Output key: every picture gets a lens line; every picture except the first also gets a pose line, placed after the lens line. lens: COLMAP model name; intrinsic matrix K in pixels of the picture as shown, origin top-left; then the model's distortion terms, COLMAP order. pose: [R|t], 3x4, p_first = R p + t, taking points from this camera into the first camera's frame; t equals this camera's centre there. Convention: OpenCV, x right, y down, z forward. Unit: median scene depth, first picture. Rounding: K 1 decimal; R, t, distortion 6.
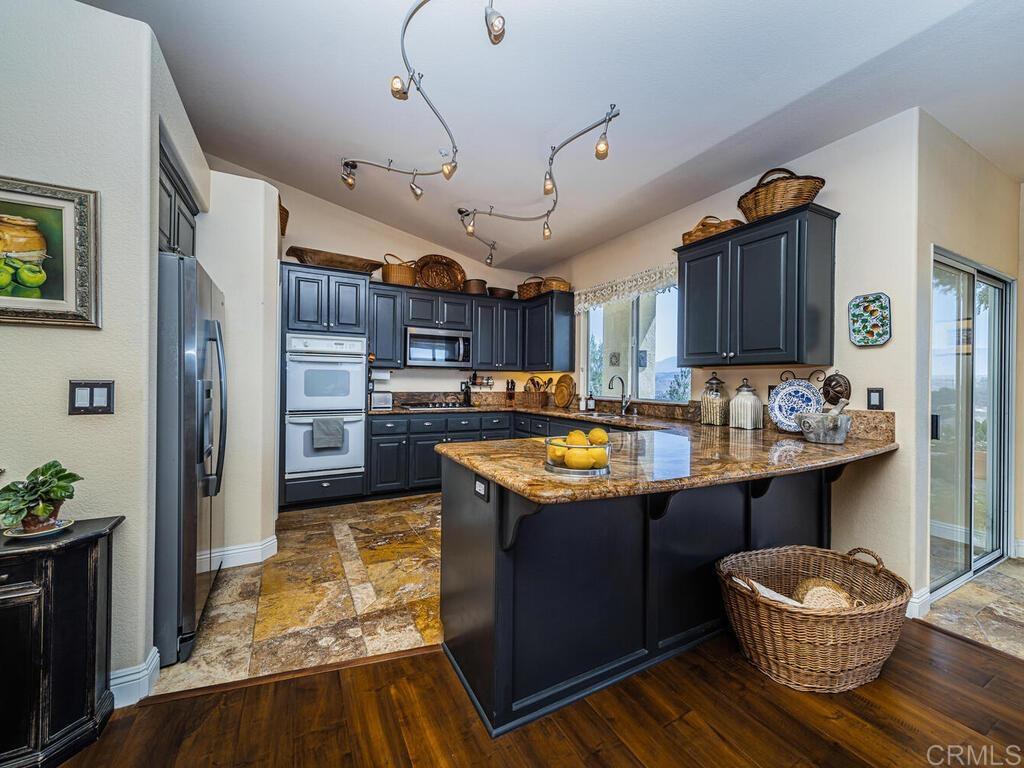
lens RADIAL K [[408.8, 0, 514.8], [0, 408.8, 378.7], [0, 0, 1]] dist [0.015775, -0.000304]
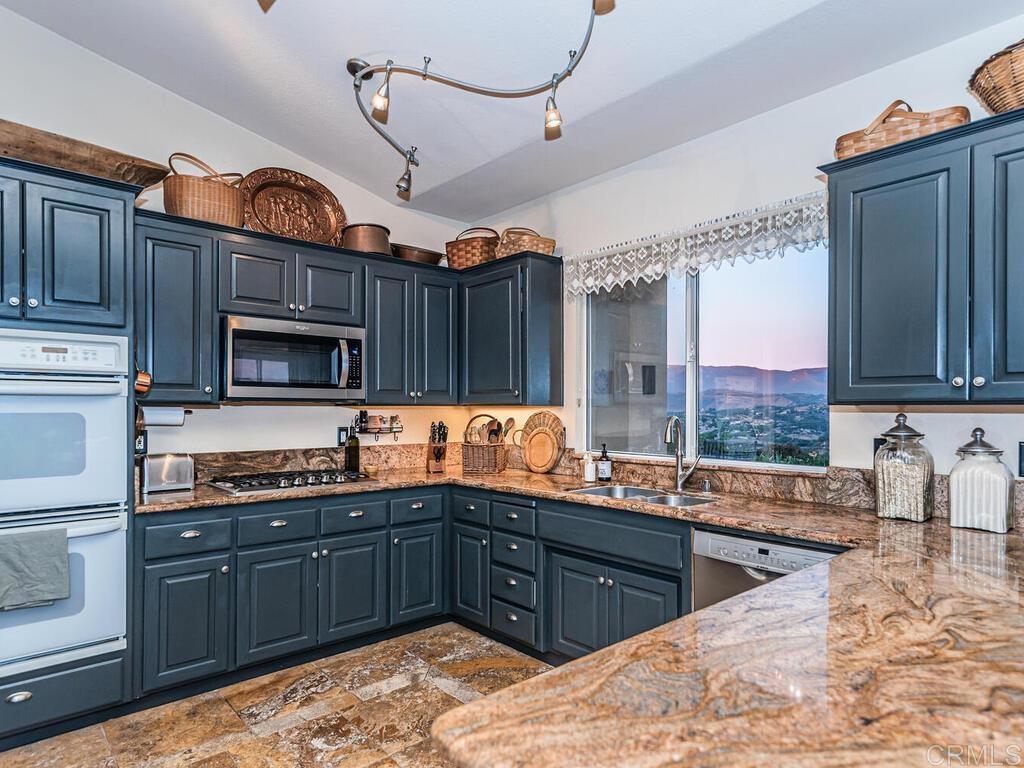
lens RADIAL K [[597.9, 0, 513.6], [0, 597.9, 406.2], [0, 0, 1]] dist [0.005867, 0.001909]
pose [[0.974421, -0.009498, 0.224530, -0.113825], [0.008622, 0.999951, 0.004880, -0.026427], [-0.224565, -0.002819, 0.974455, 0.304928]]
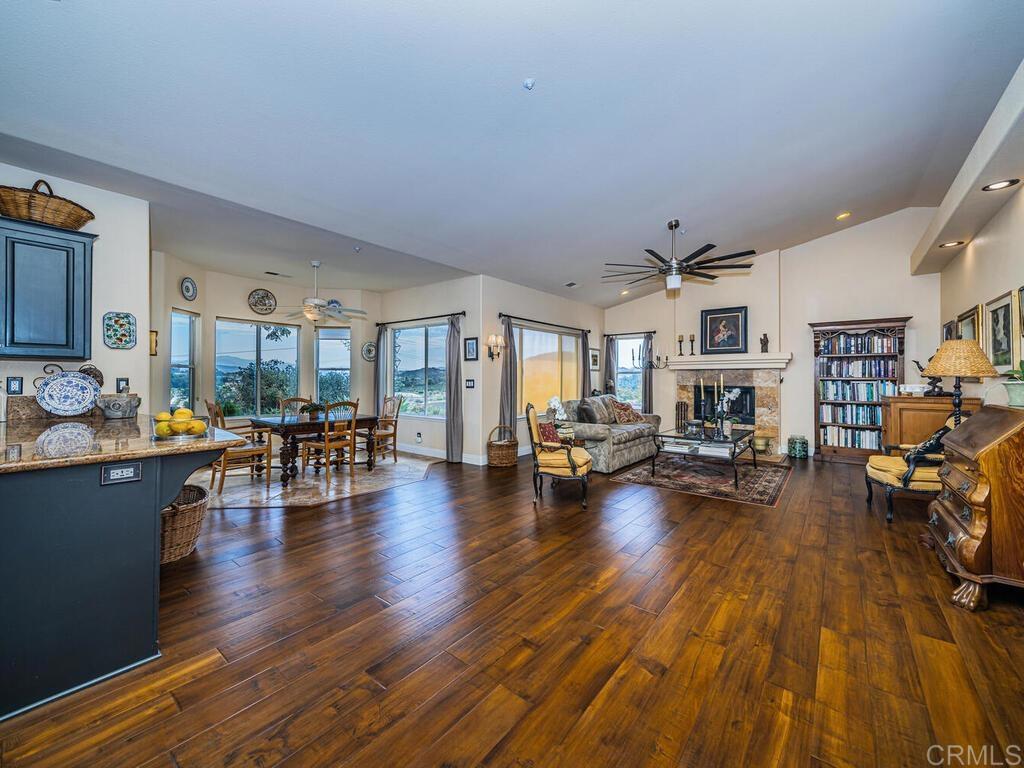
lens RADIAL K [[408.8, 0, 510.7], [0, 408.8, 377.7], [0, 0, 1]] dist [0.015775, -0.000304]
pose [[-0.383755, -0.012783, 0.923347, -0.592848], [-0.014250, 0.999867, 0.007920, -0.005592], [-0.923325, -0.010118, -0.383886, 0.183819]]
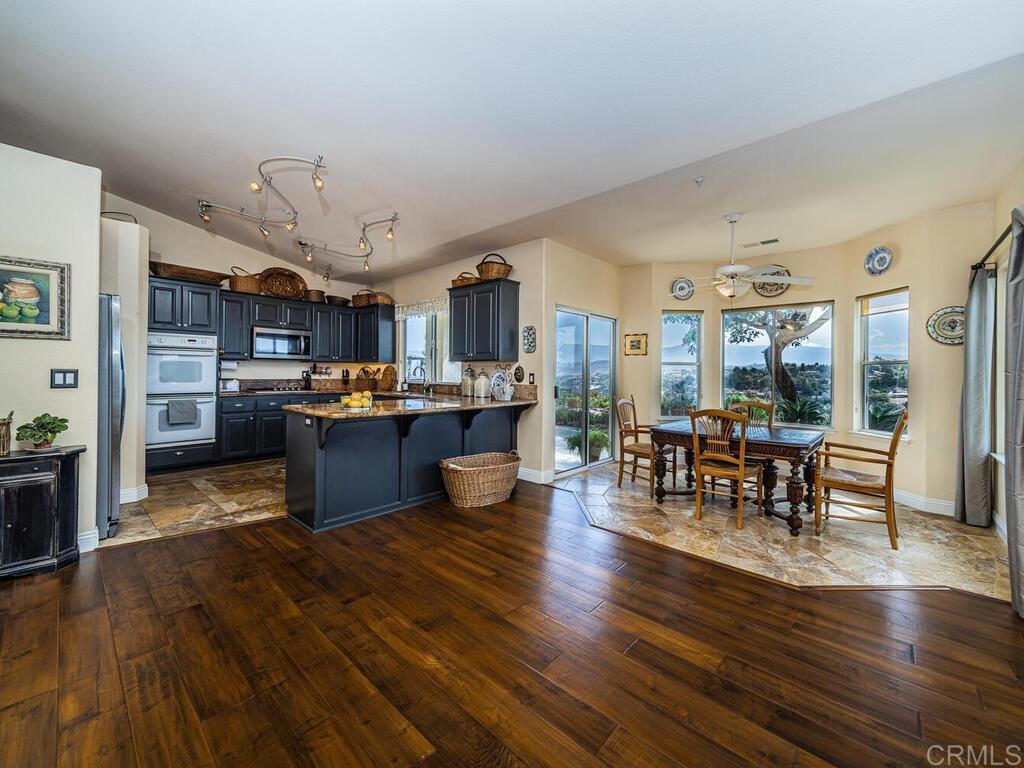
lens RADIAL K [[408.8, 0, 510.7], [0, 408.8, 369.6], [0, 0, 1]] dist [0.015775, -0.000304]
pose [[0.946071, 0.000290, 0.323960, 0.082586], [-0.001121, 0.999997, 0.002380, 0.000018], [-0.323958, -0.002614, 0.946068, -0.502009]]
